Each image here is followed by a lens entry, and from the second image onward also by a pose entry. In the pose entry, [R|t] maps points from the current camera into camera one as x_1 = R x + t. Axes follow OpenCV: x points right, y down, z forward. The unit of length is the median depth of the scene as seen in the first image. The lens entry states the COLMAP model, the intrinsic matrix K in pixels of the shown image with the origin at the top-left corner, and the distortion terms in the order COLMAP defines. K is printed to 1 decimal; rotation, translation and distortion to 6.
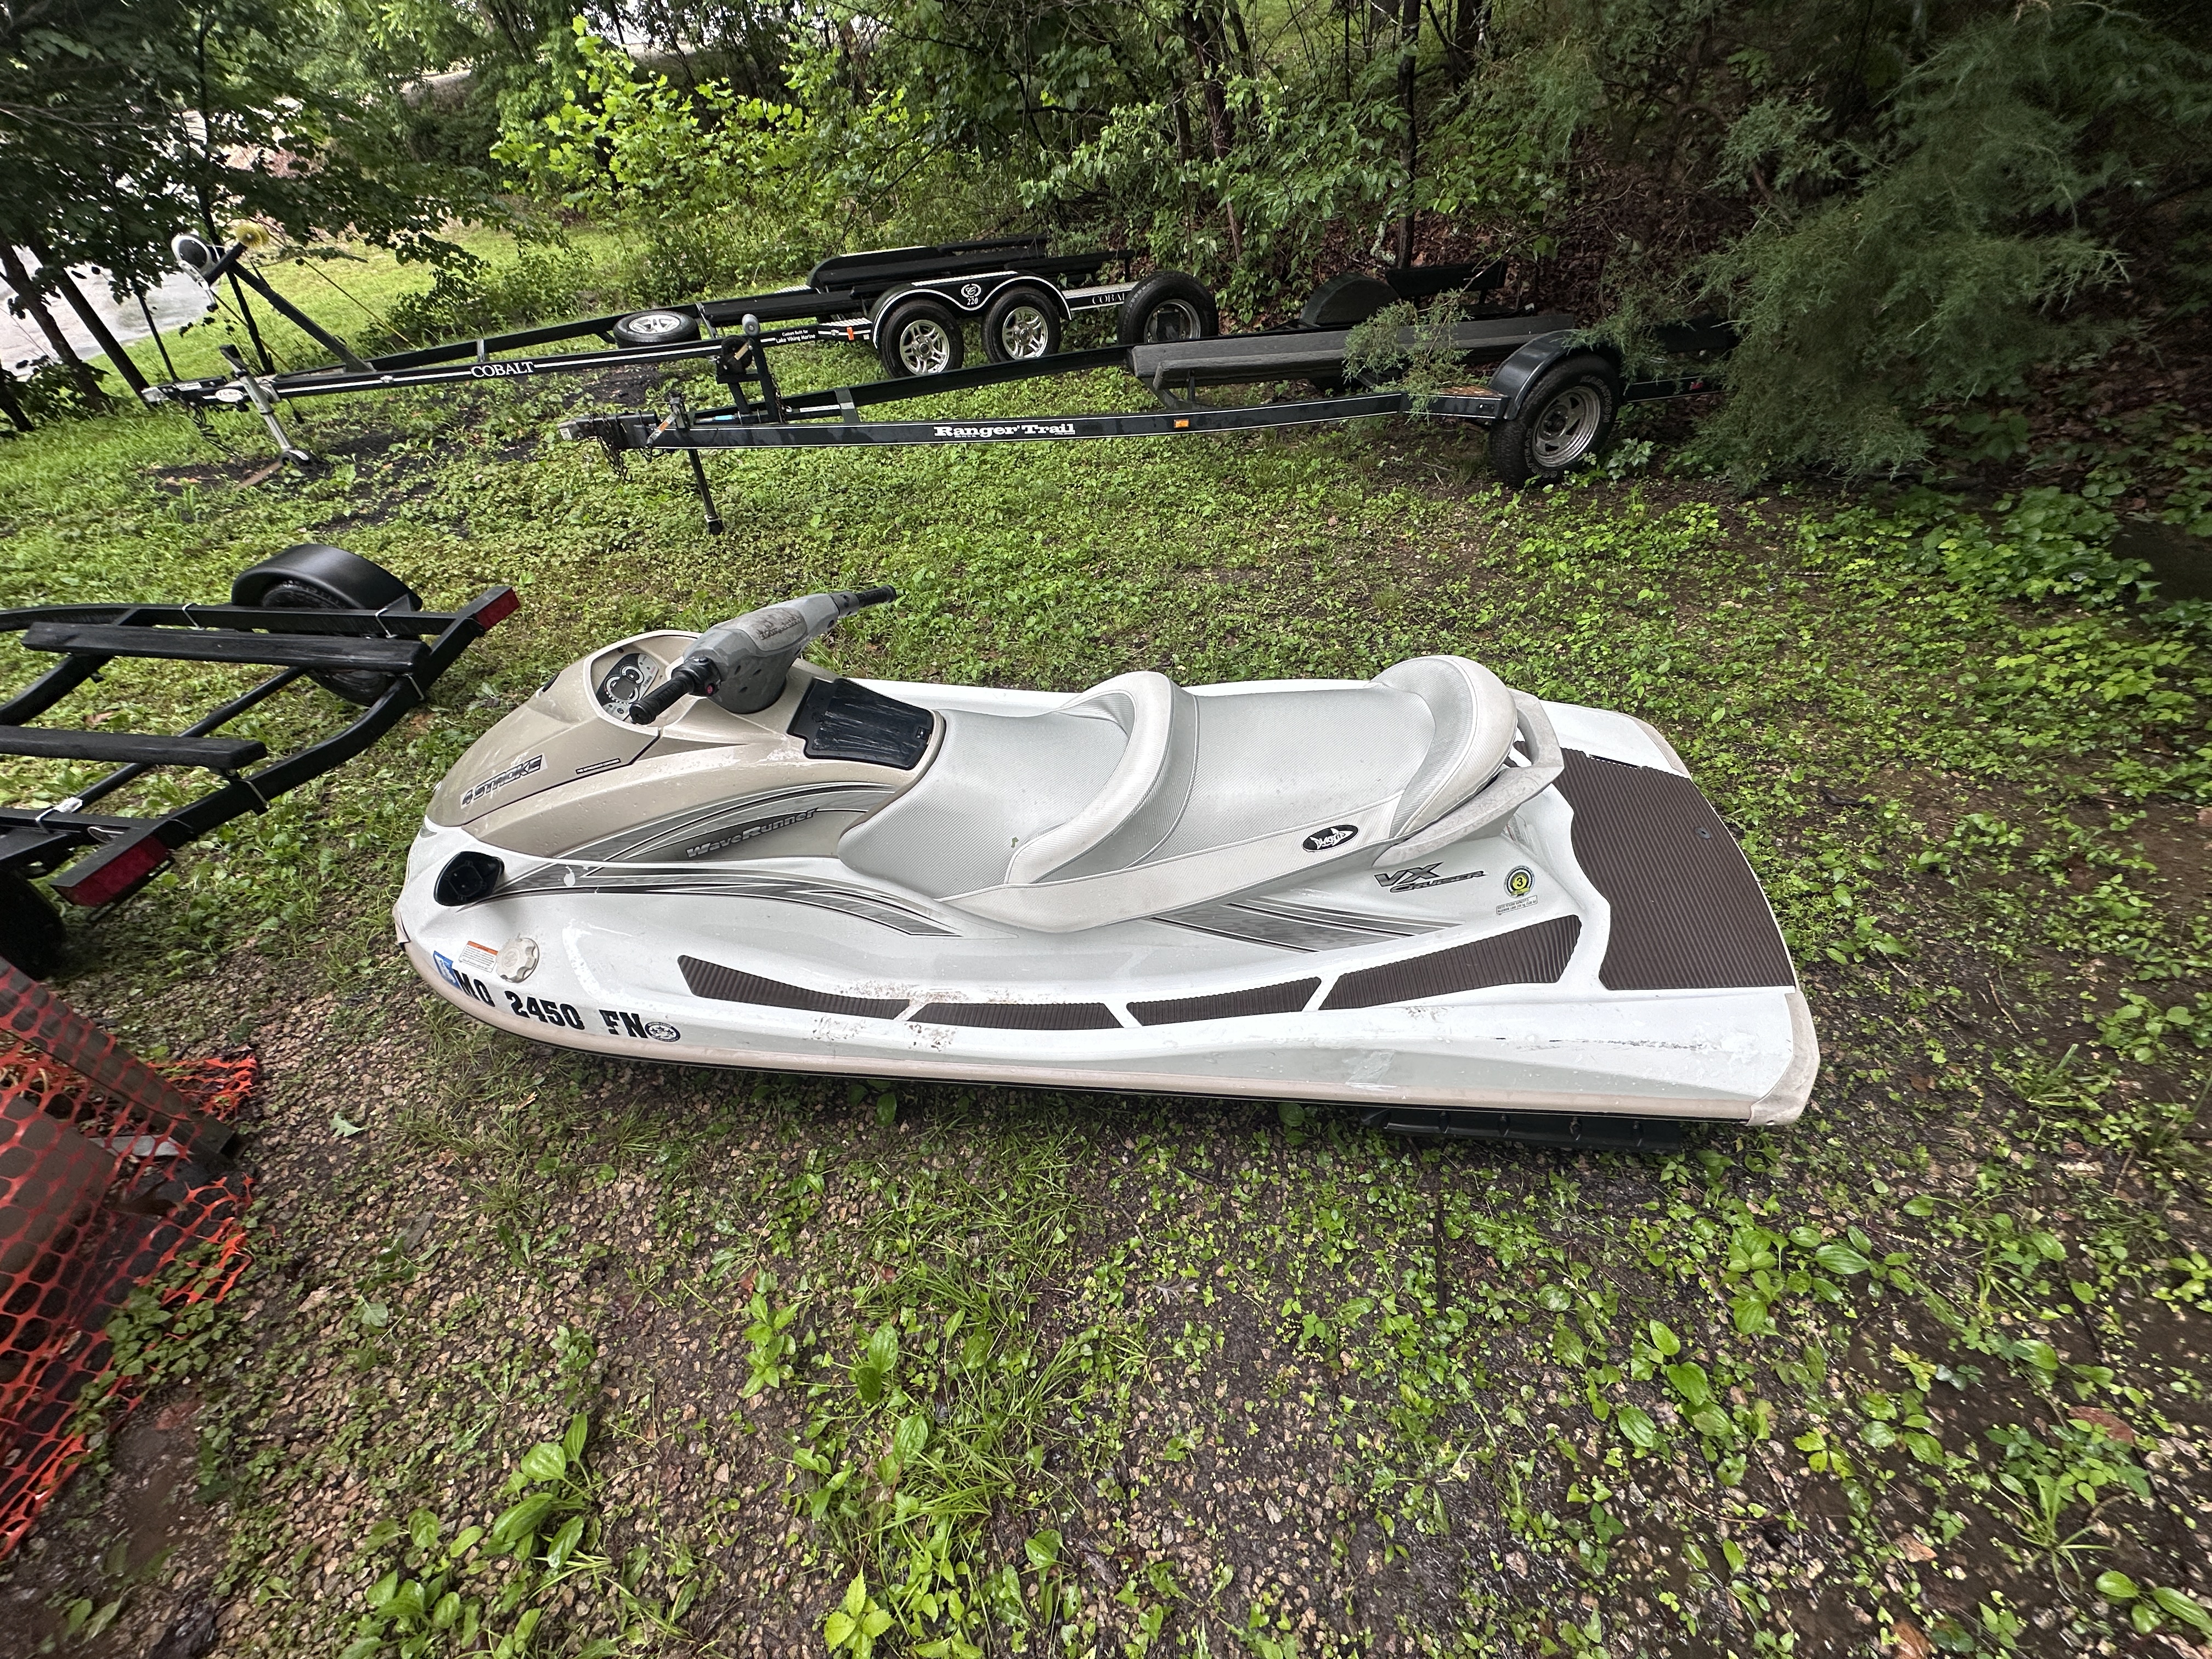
lens RADIAL K [[888.9, 0, 1110.8], [0, 888.9, 821.9], [0, 0, 1]] dist [-0.002389, 0.000759]
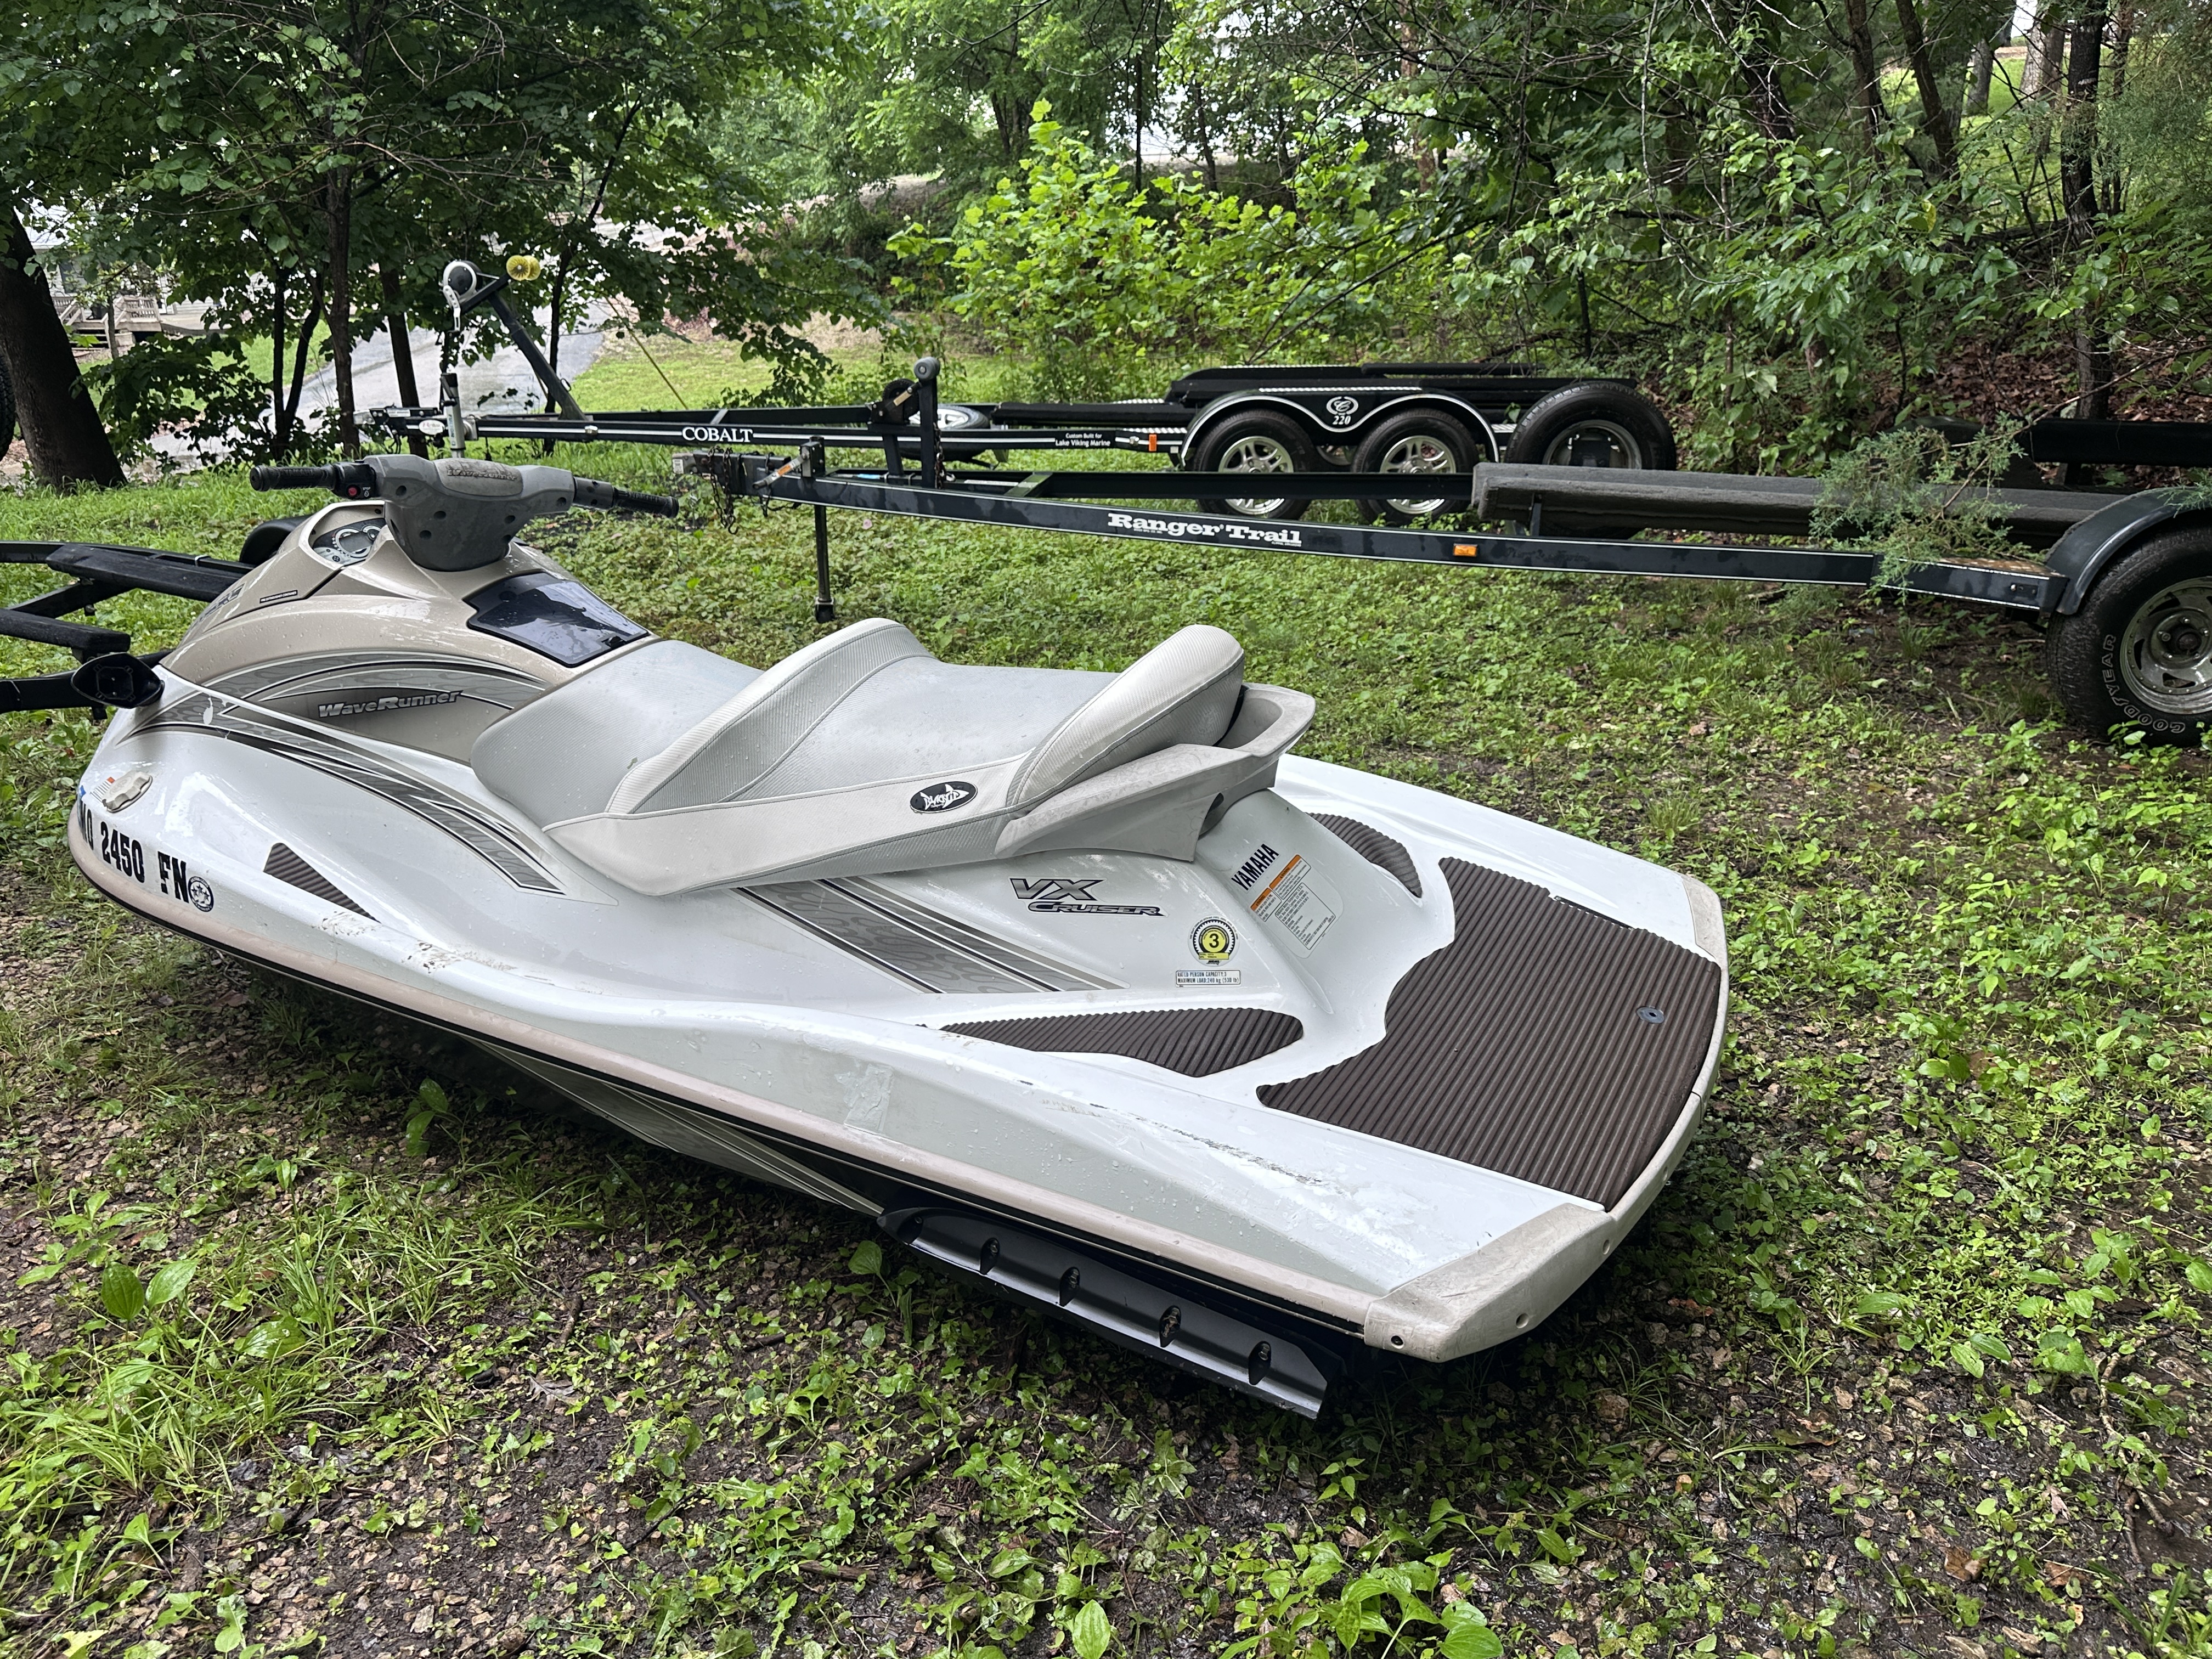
lens RADIAL K [[1650.1, 0, 1109.3], [0, 1650.1, 840.3], [0, 0, 1]] dist [0.081848, -0.100702]
pose [[0.903551, 0.182092, -0.387864, 0.480402], [-0.301664, 0.913186, -0.274025, 0.203033], [0.304295, 0.364600, 0.880041, -0.077098]]
